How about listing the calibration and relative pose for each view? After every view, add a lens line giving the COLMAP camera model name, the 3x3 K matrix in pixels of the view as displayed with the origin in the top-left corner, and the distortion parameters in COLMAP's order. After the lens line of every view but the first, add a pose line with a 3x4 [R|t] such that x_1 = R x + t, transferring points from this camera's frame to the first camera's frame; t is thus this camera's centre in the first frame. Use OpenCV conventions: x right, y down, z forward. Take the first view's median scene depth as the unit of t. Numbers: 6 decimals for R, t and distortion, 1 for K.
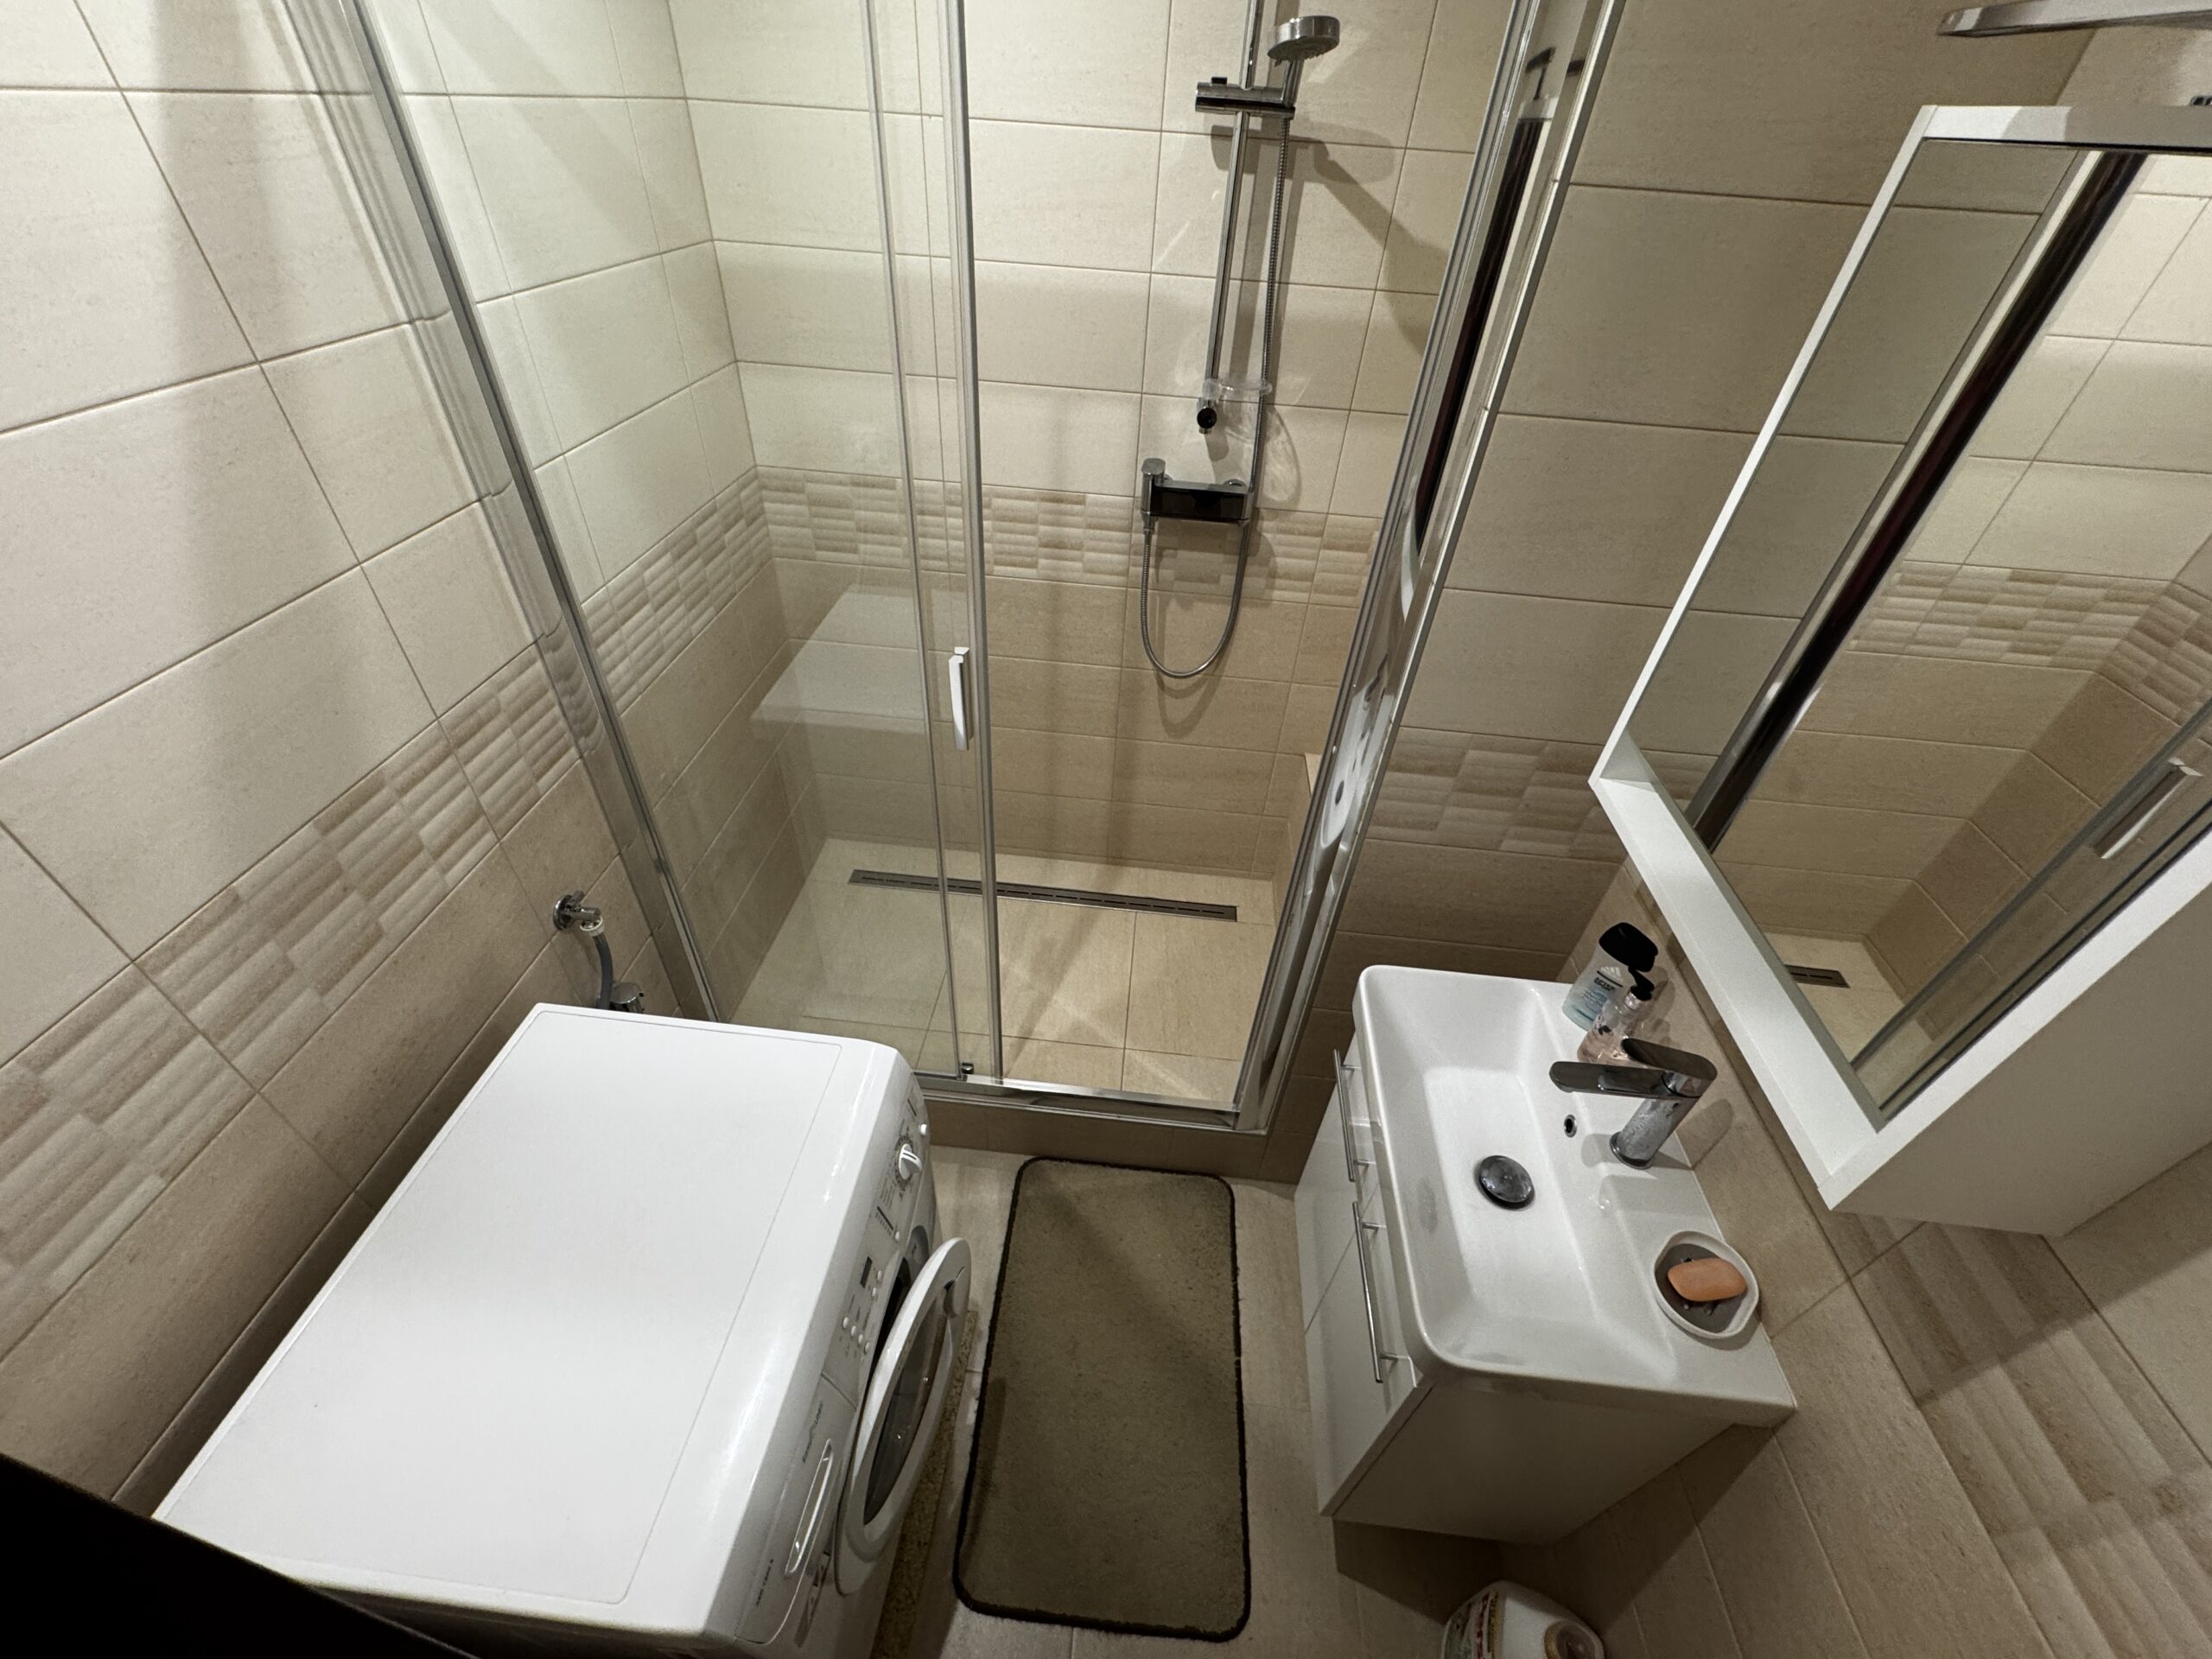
lens RADIAL K [[880.9, 0, 1104.7], [0, 880.9, 825.2], [0, 0, 1]] dist [-0.001618, 0.000125]
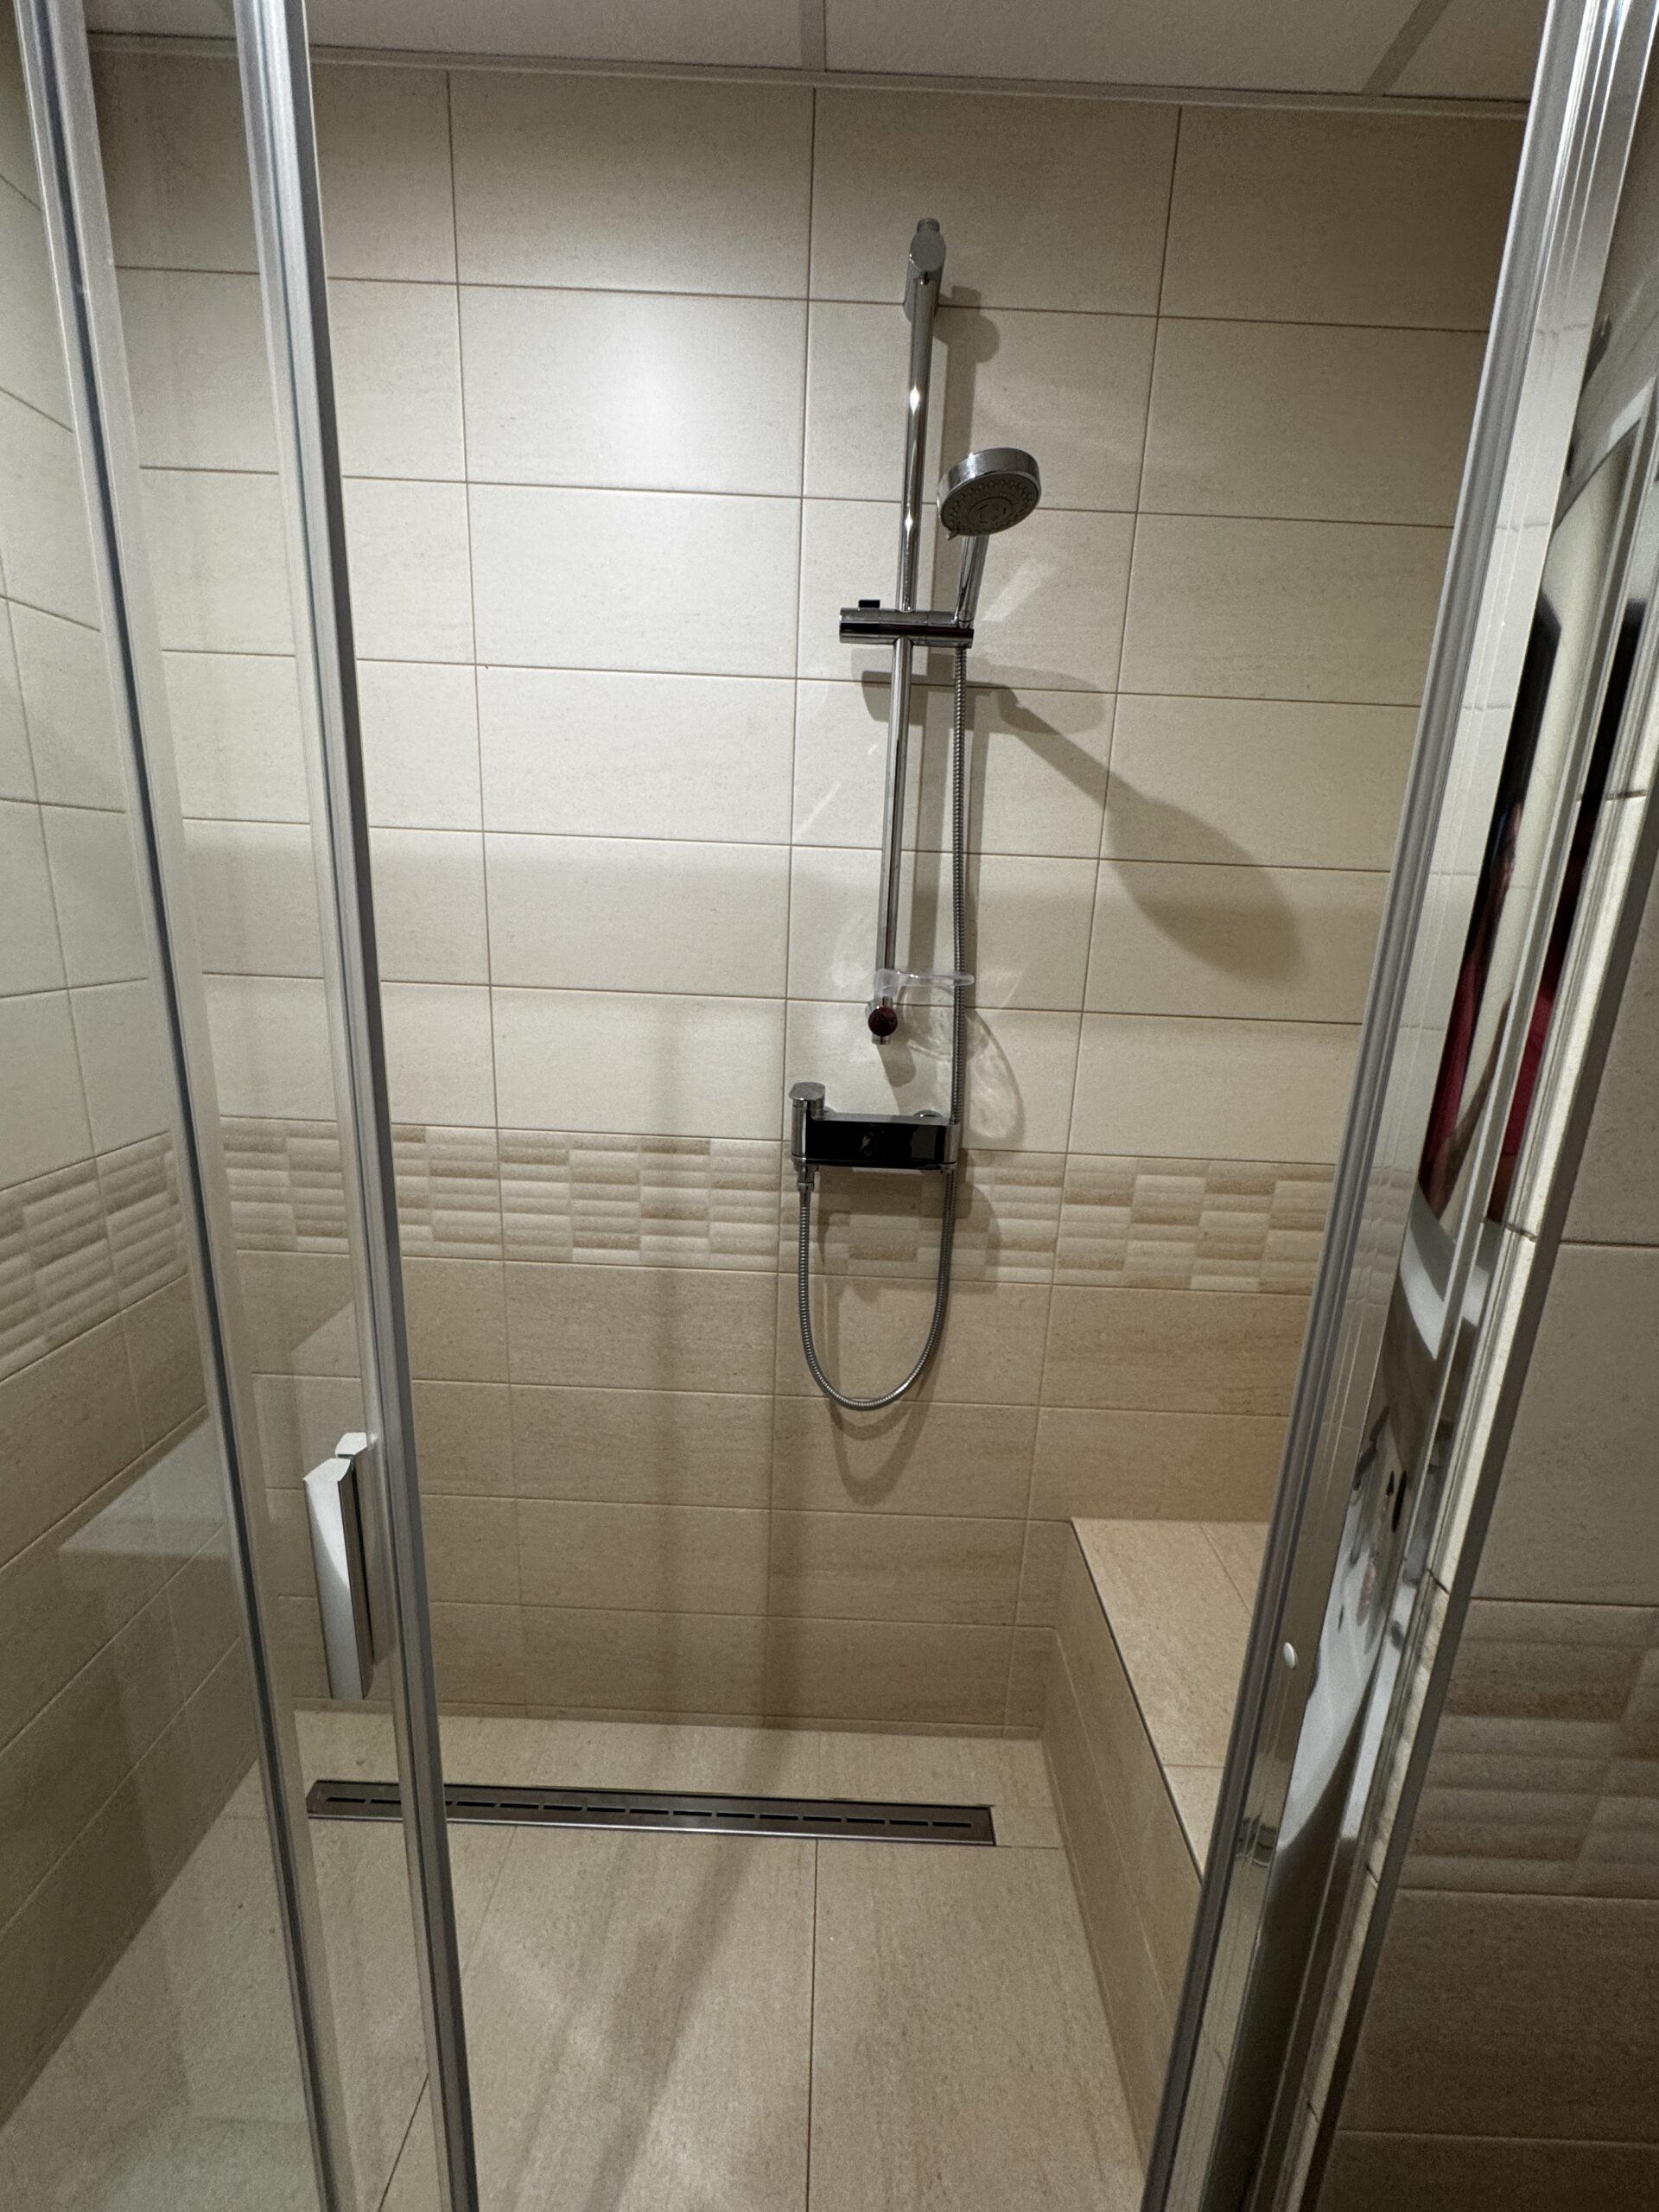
lens RADIAL K [[880.9, 0, 834.9], [0, 880.9, 1106.3], [0, 0, 1]] dist [-0.001618, 0.000125]
pose [[0.996655, -0.028601, 0.076561, 0.022846], [0.058886, 0.900902, -0.430010, -0.101577], [-0.056675, 0.433080, 0.899572, 0.372579]]
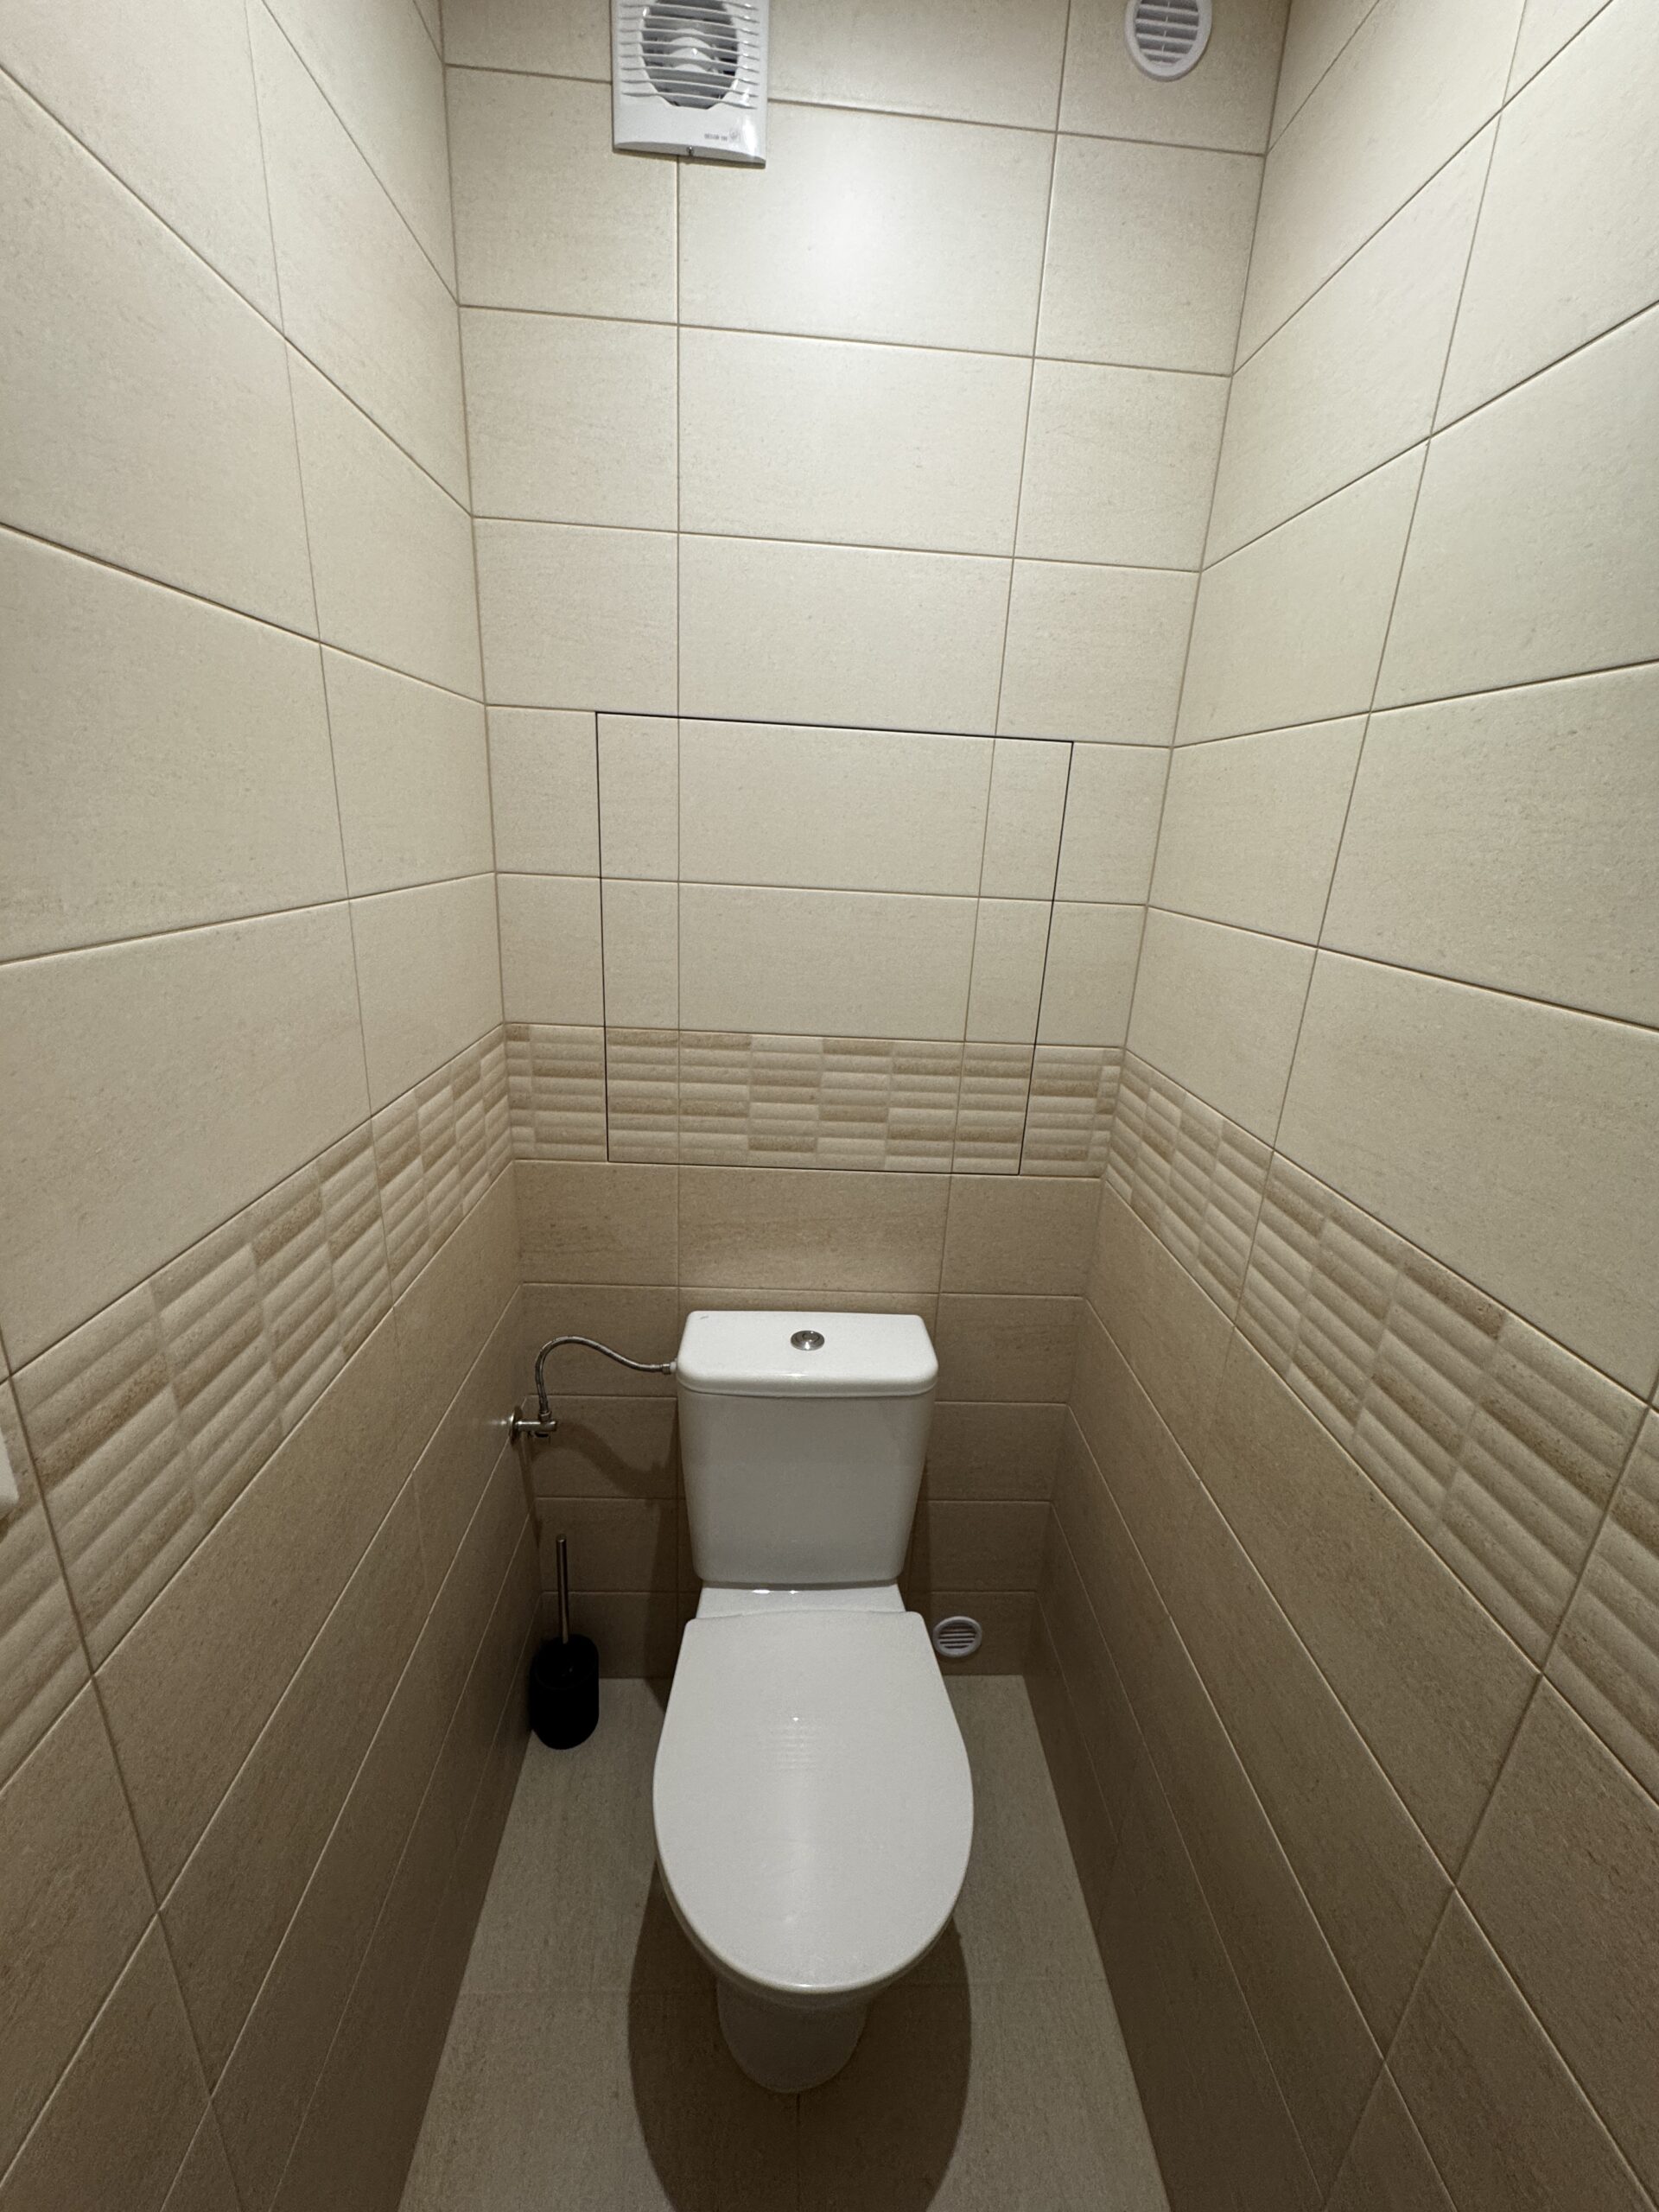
lens RADIAL K [[880.9, 0, 834.9], [0, 880.9, 1106.3], [0, 0, 1]] dist [-0.001618, 0.000125]
pose [[0.144375, 0.263474, -0.953802, 0.228805], [-0.662788, 0.741480, 0.104498, -0.299720], [0.734757, 0.617081, 0.281678, 0.675792]]
